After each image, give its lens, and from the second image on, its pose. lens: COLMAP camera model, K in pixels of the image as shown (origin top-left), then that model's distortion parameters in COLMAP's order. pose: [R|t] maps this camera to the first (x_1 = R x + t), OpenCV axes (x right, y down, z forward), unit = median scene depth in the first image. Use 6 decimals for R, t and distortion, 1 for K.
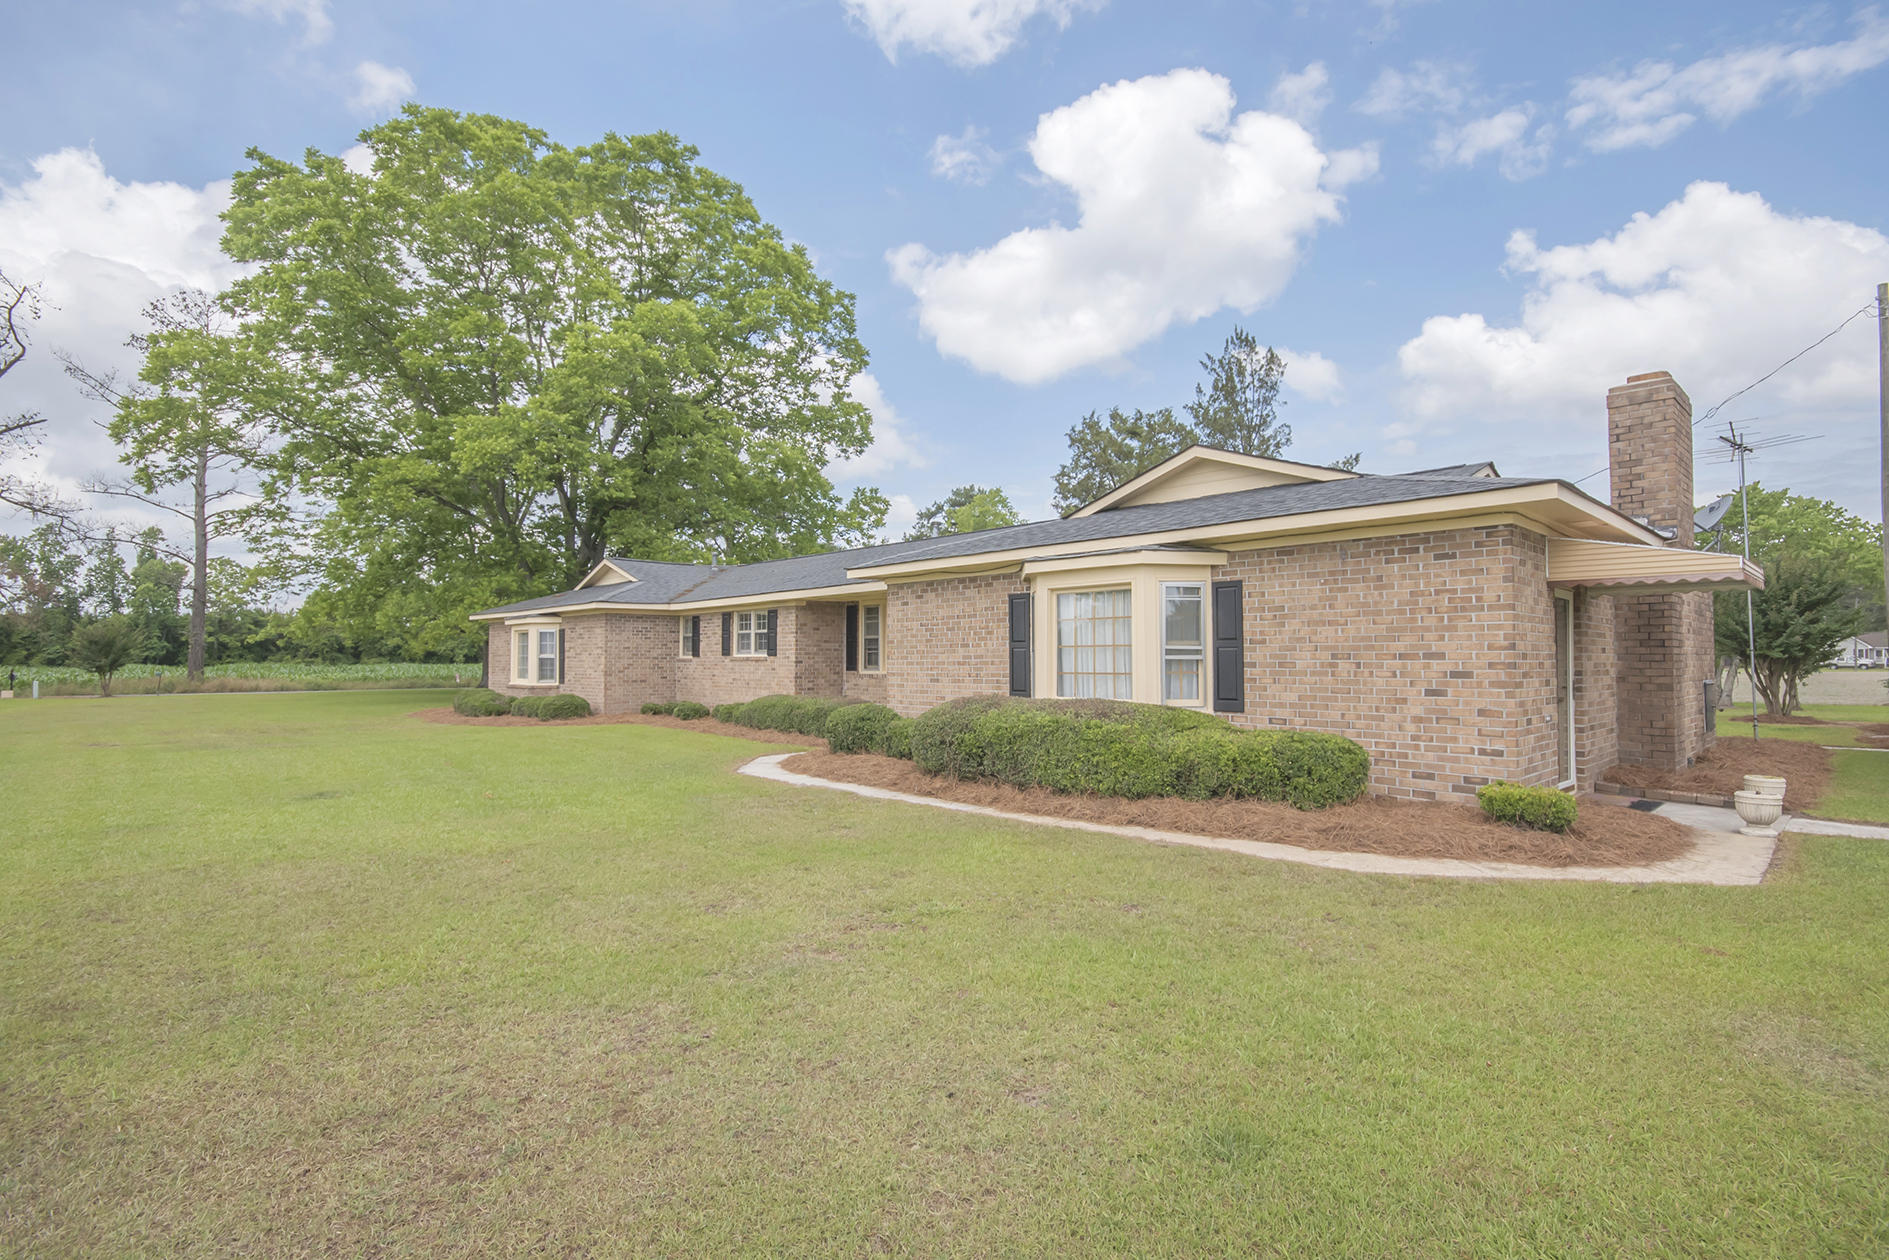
lens RADIAL K [[857.4, 0, 977.6], [0, 857.4, 636.4], [0, 0, 1]] dist [0.000907, -0.019253]
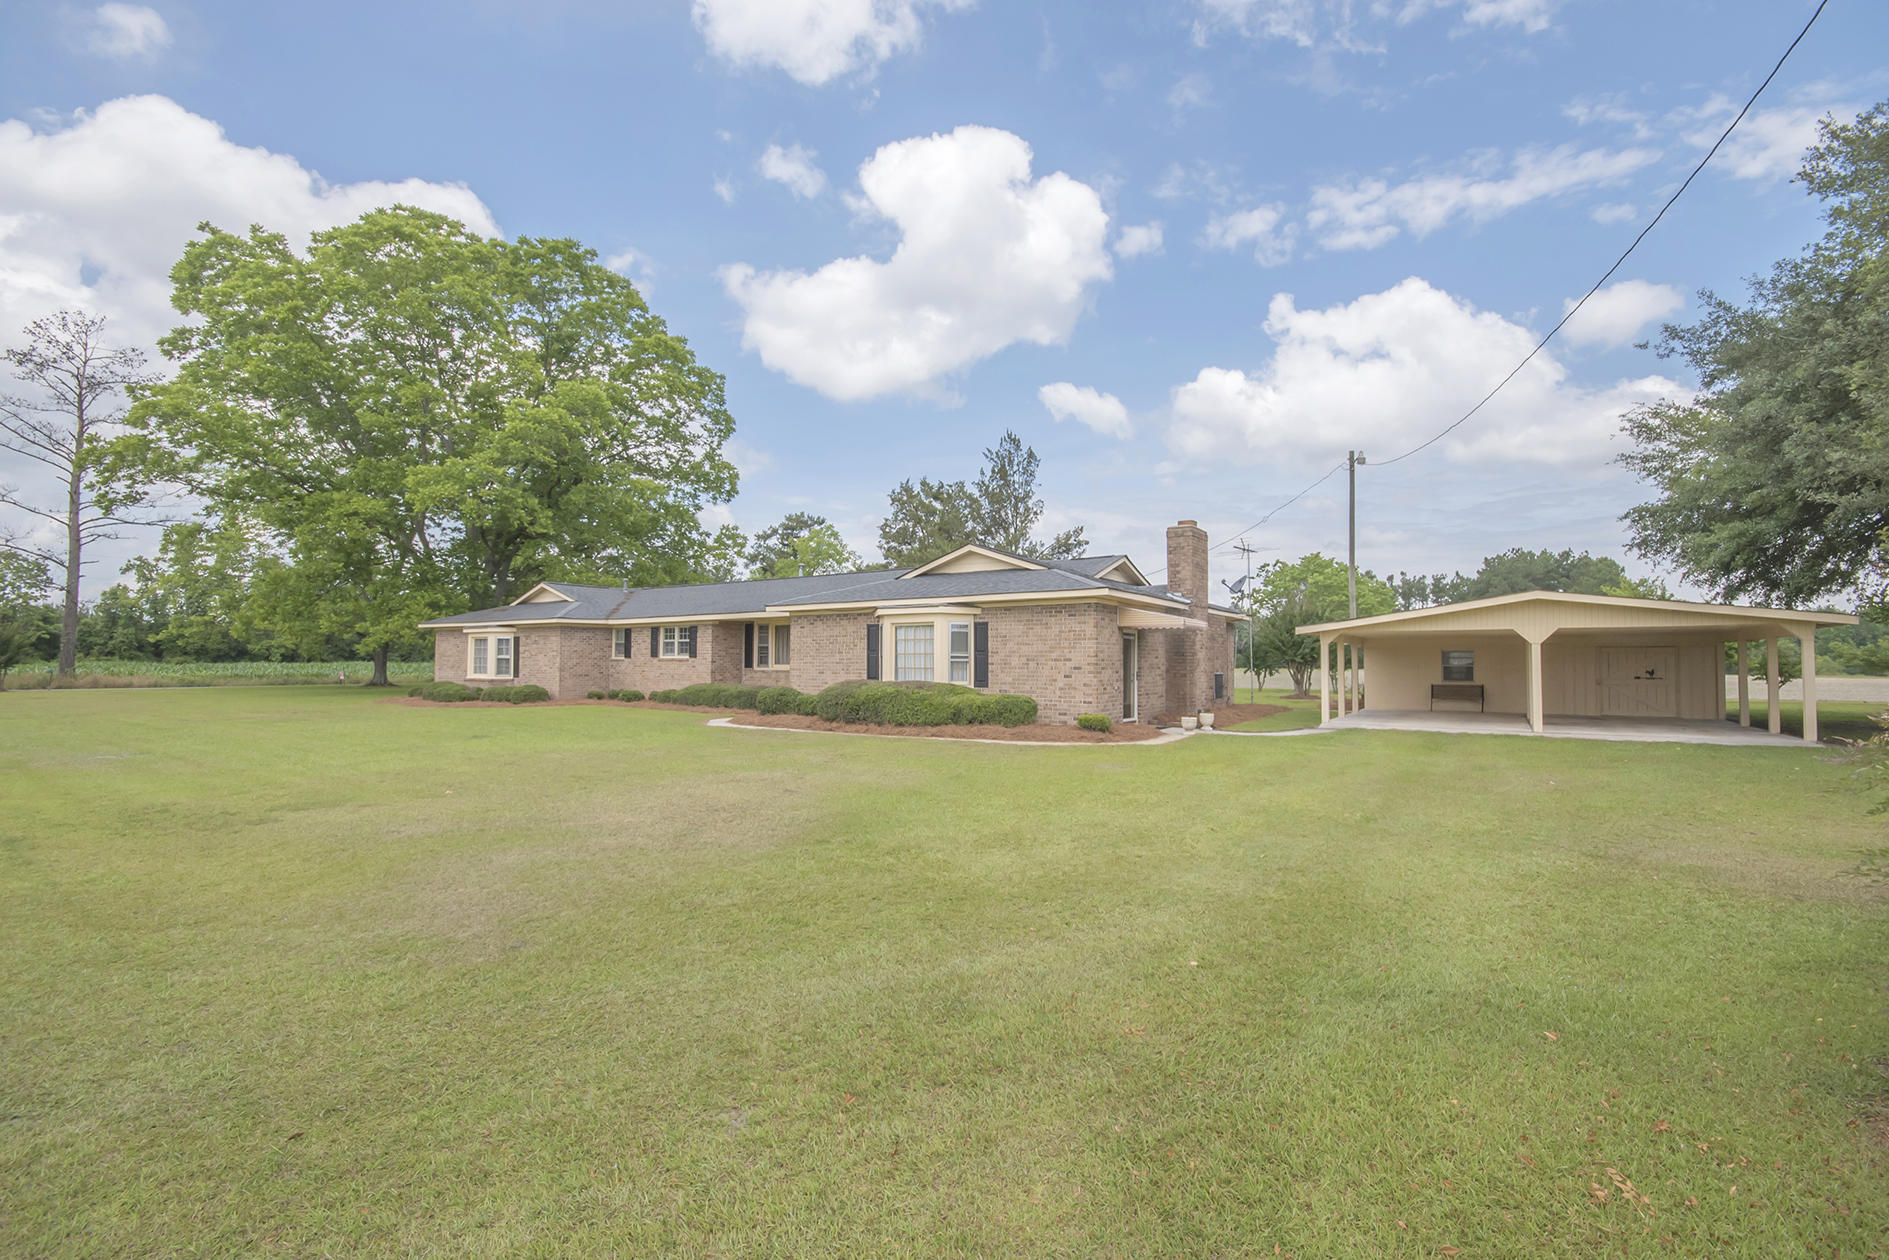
lens RADIAL K [[785.8, 0, 944.5], [0, 785.8, 630.0], [0, 0, 1]] dist [-0.018307, -0.000121]
pose [[0.981955, 0.011610, 0.188760, -0.058149], [-0.009174, 0.999863, -0.013774, -0.008256], [-0.188894, 0.011794, 0.981927, -0.328237]]
